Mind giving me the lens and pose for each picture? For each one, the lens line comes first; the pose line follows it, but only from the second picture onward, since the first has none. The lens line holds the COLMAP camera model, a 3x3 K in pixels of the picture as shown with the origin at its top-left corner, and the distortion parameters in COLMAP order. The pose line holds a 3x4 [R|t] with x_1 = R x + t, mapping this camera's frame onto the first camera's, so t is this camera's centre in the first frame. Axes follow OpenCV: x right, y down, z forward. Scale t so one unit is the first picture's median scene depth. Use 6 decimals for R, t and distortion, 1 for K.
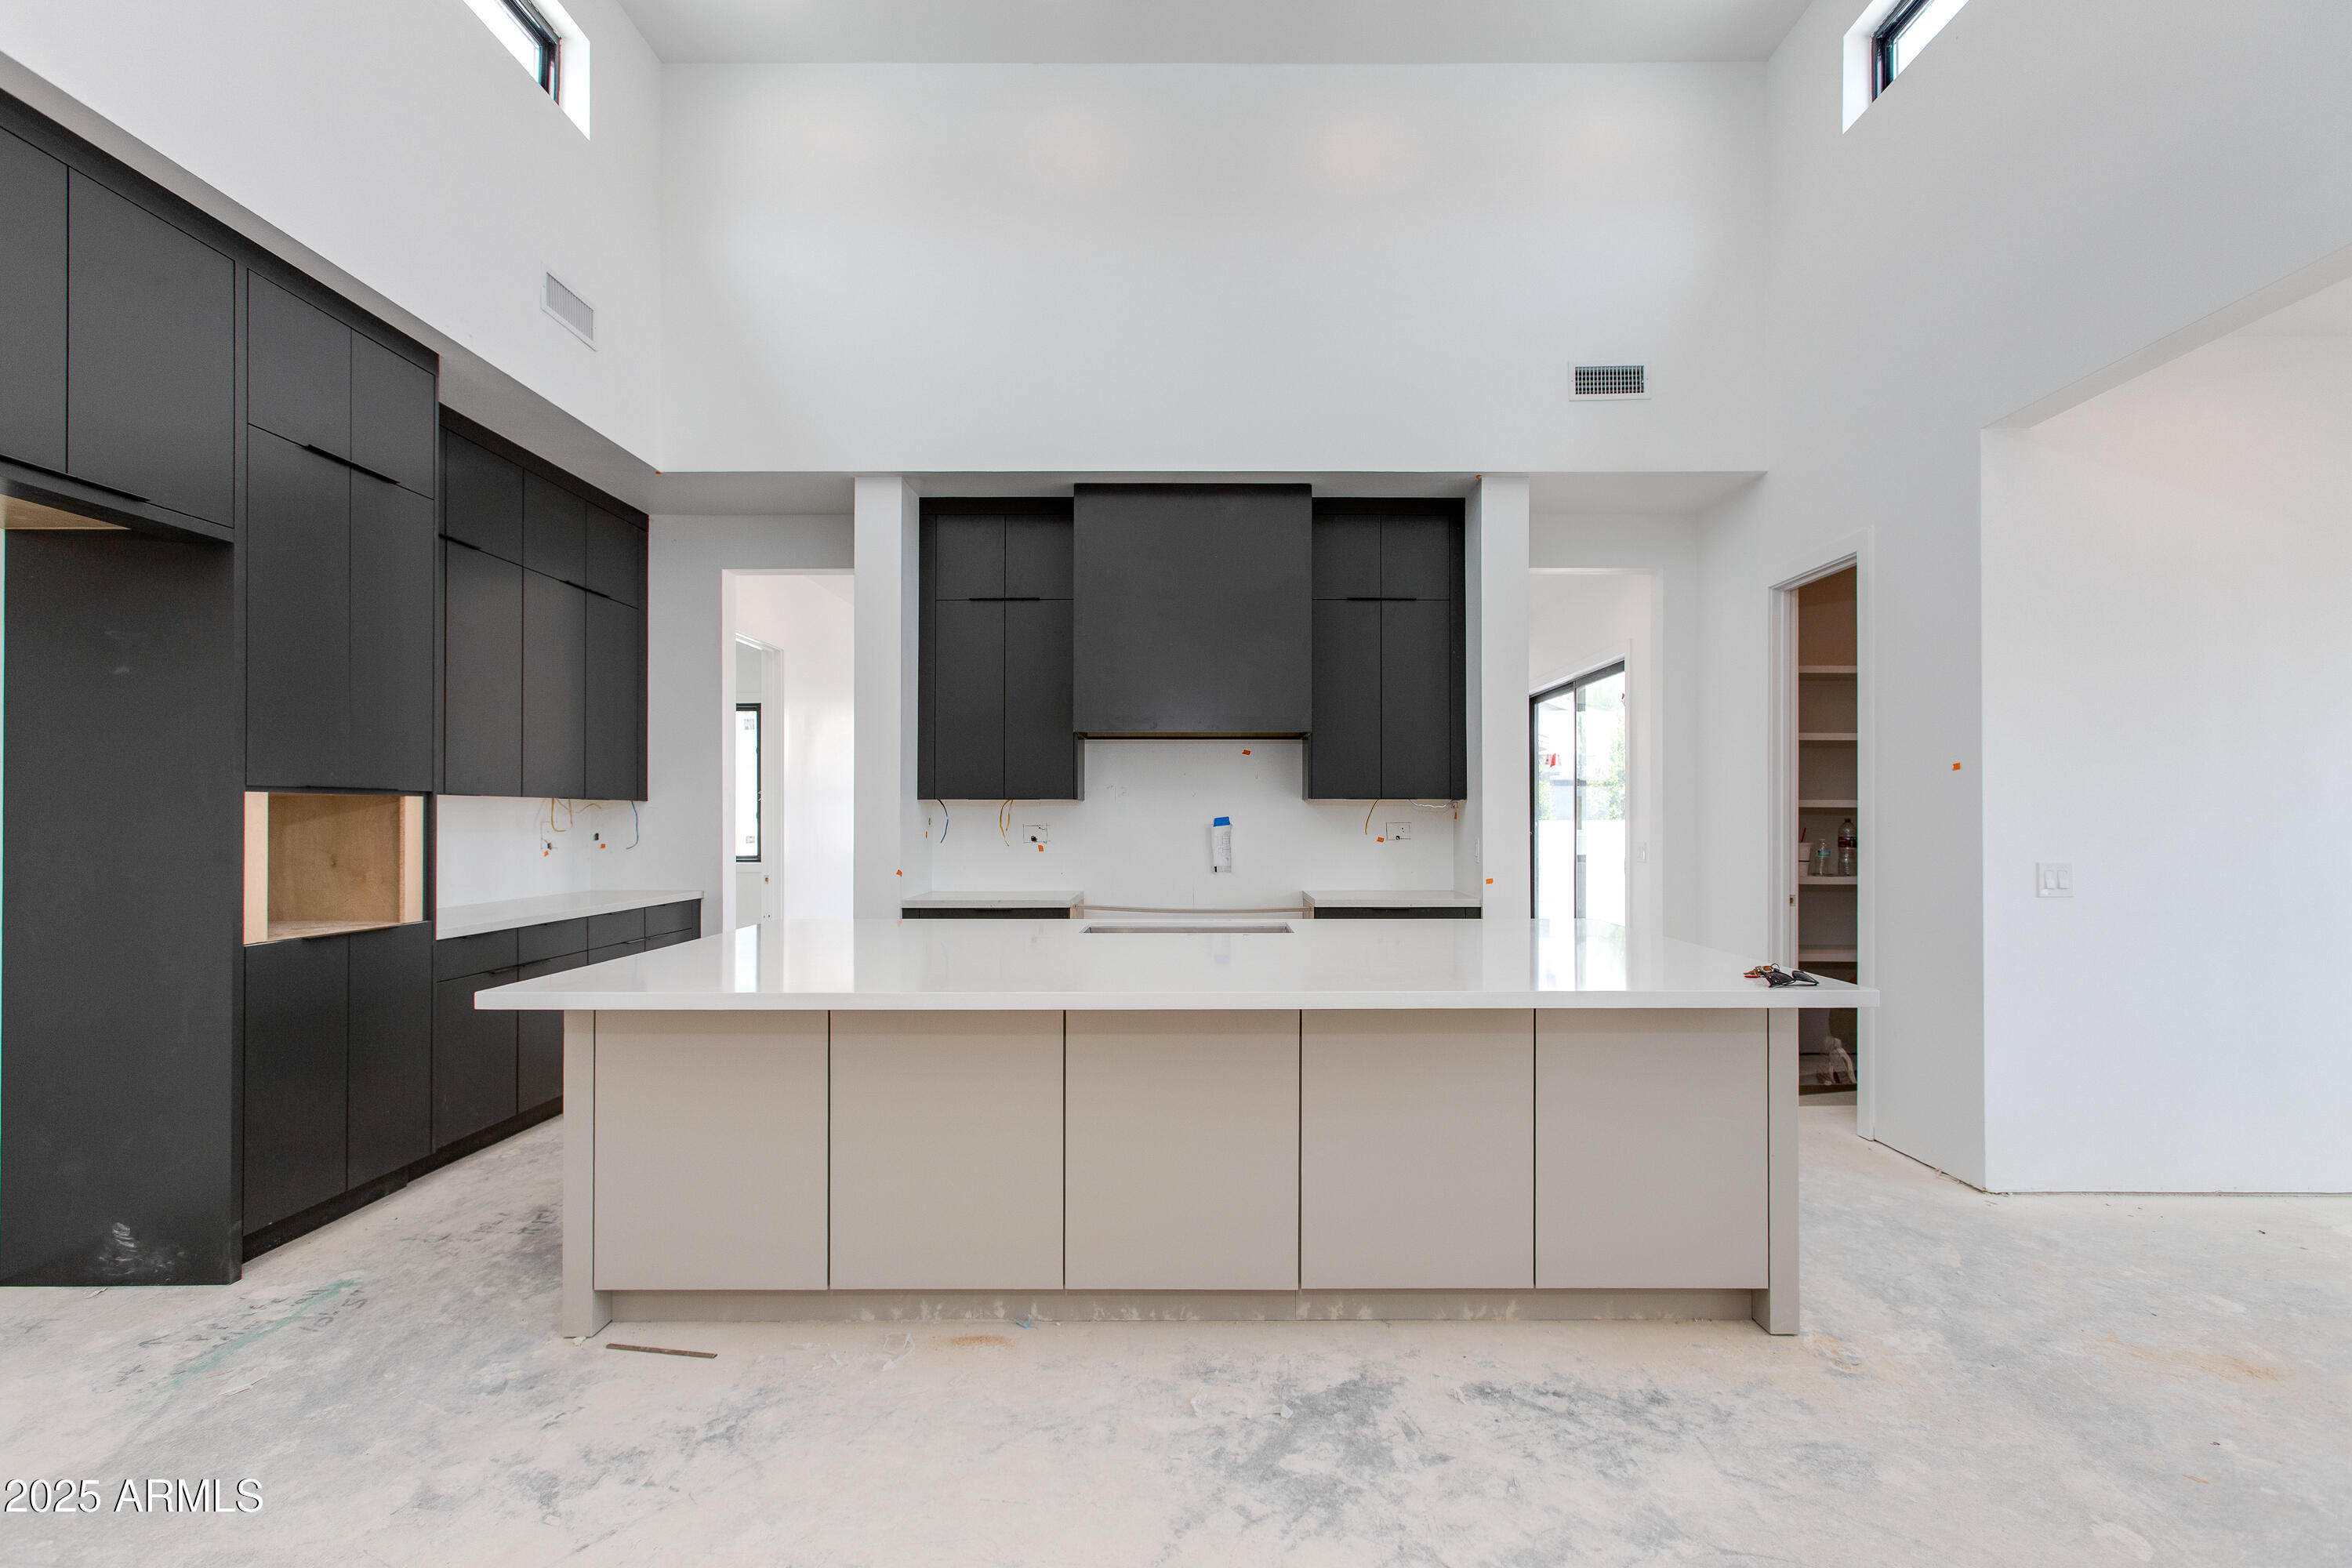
lens RADIAL K [[1074.0, 0, 1159.6], [0, 1074.0, 799.9], [0, 0, 1]] dist [-0.001223, 0.004088]
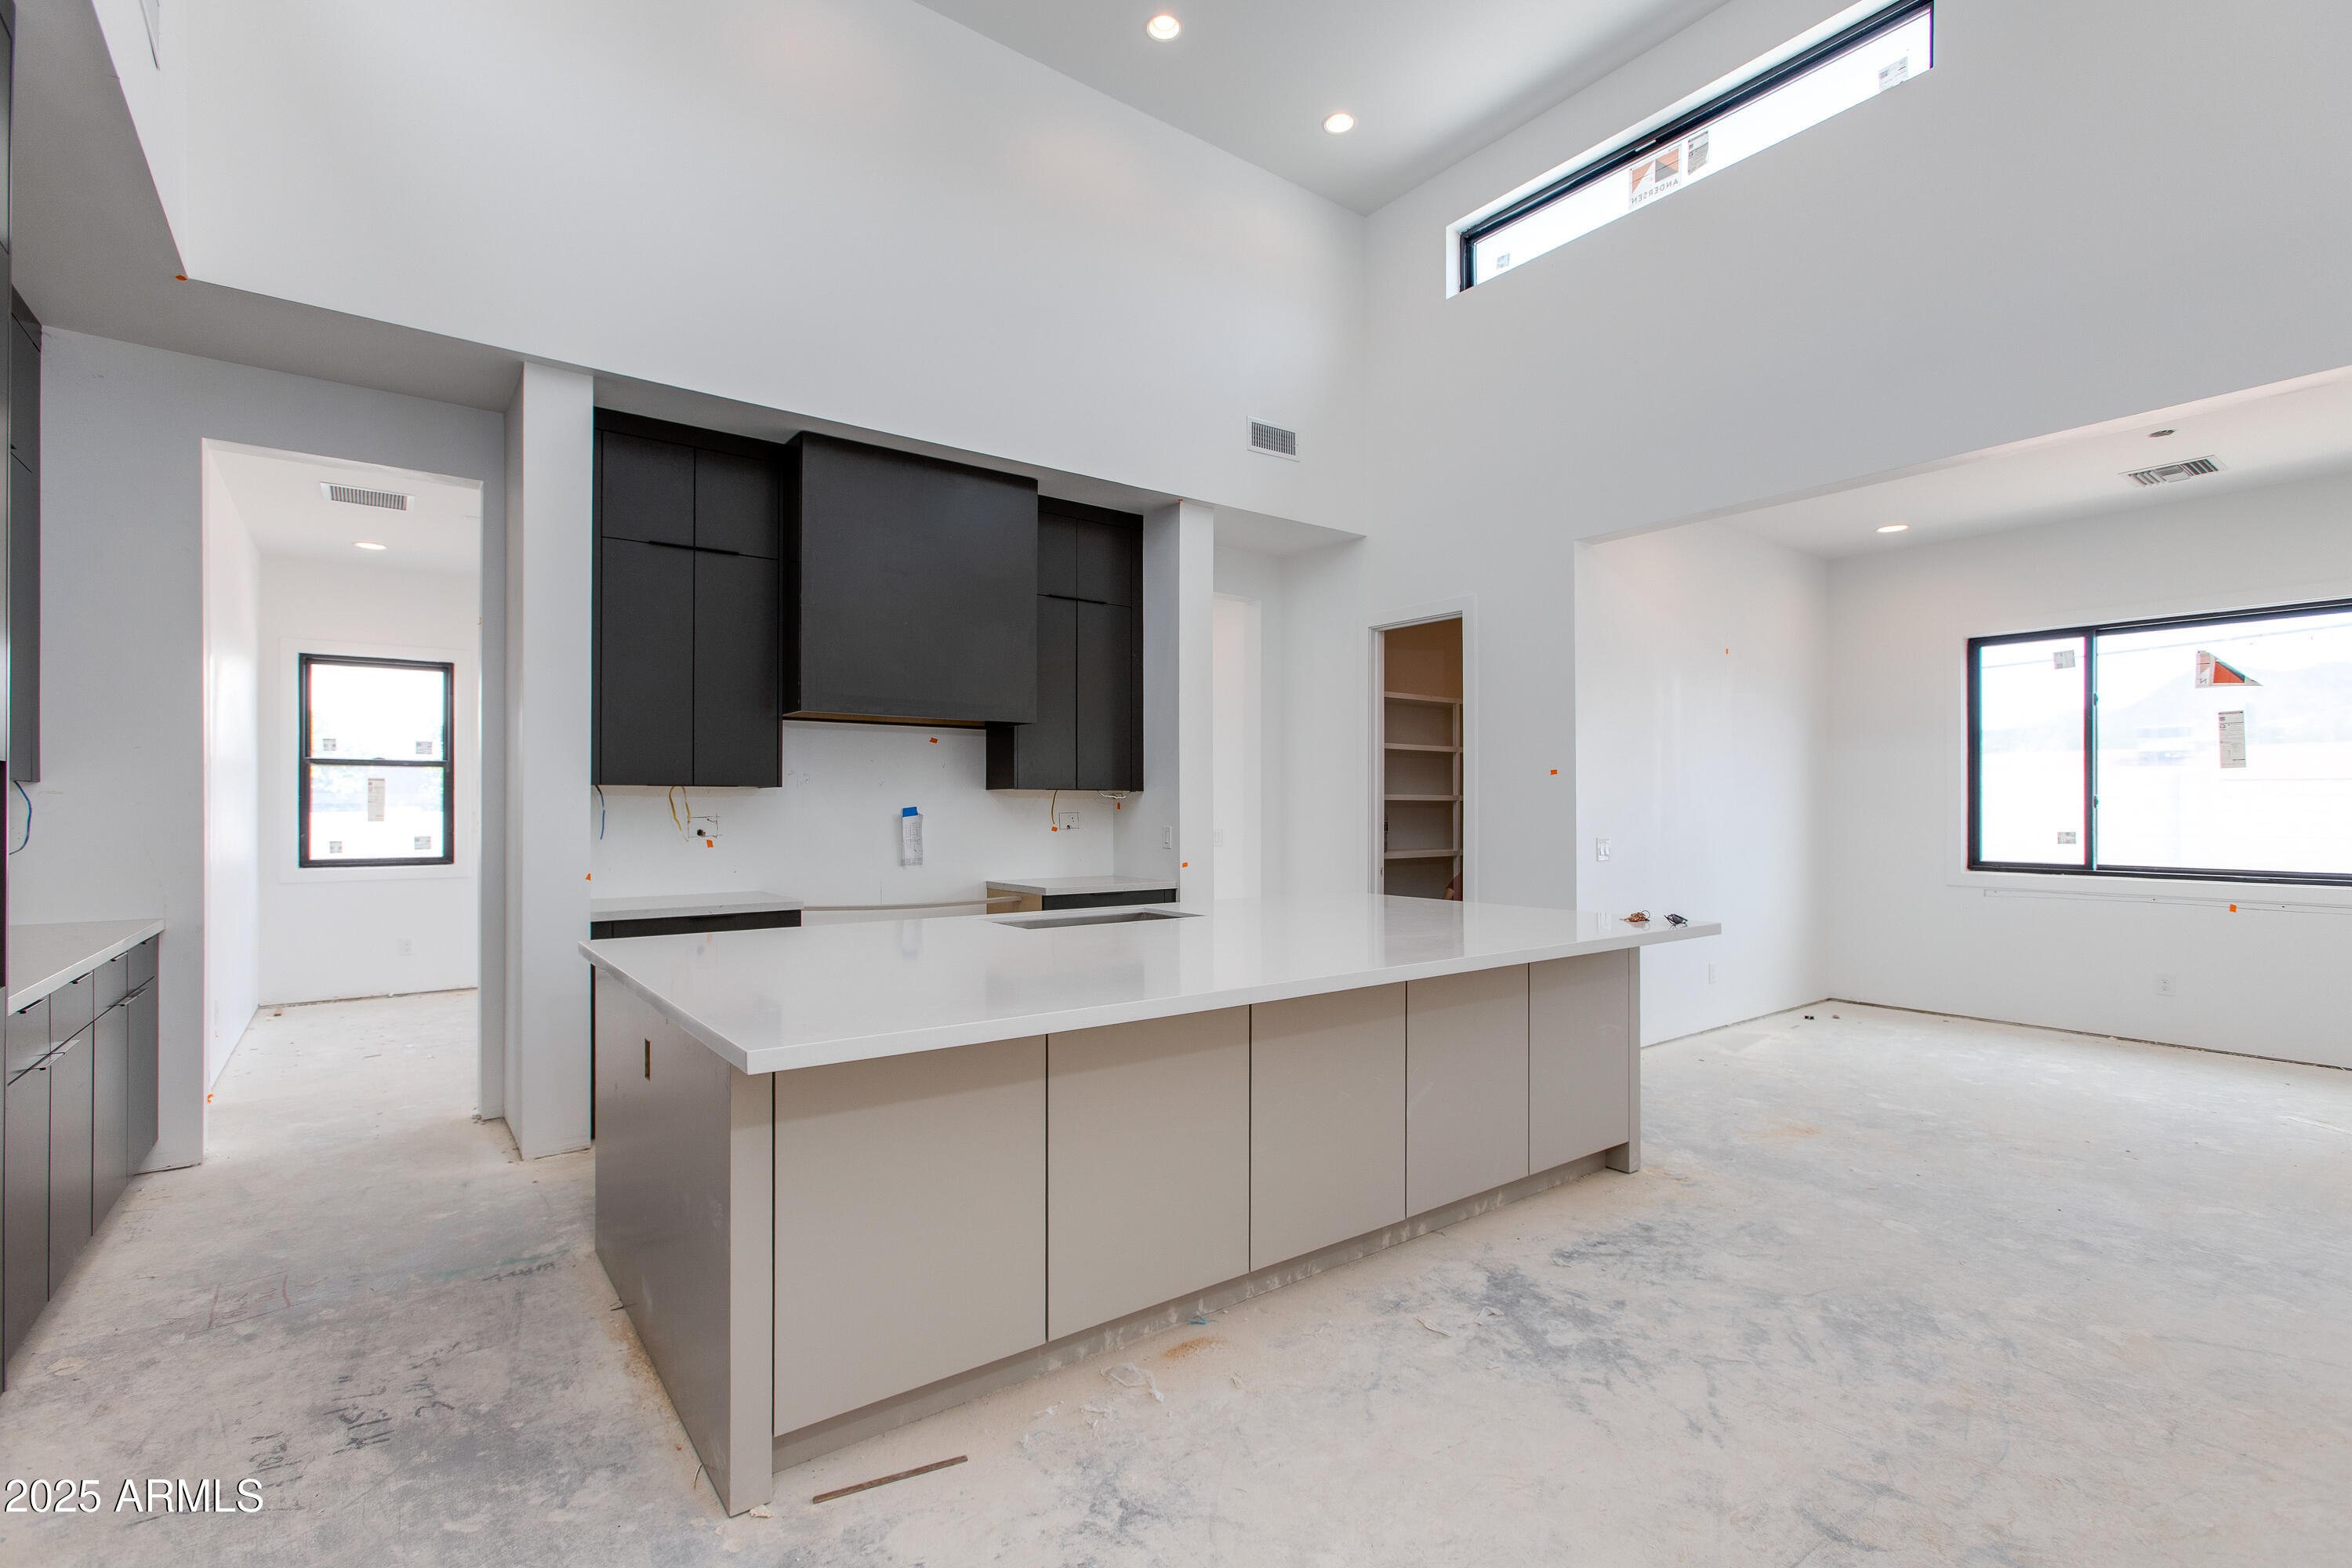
lens RADIAL K [[1074.0, 0, 1160.6], [0, 1074.0, 792.2], [0, 0, 1]] dist [-0.001223, 0.004088]
pose [[0.799491, 0.007231, 0.600635, -0.555093], [-0.009638, 0.999953, 0.000790, -0.000494], [-0.600601, -0.006421, 0.799523, 0.171562]]
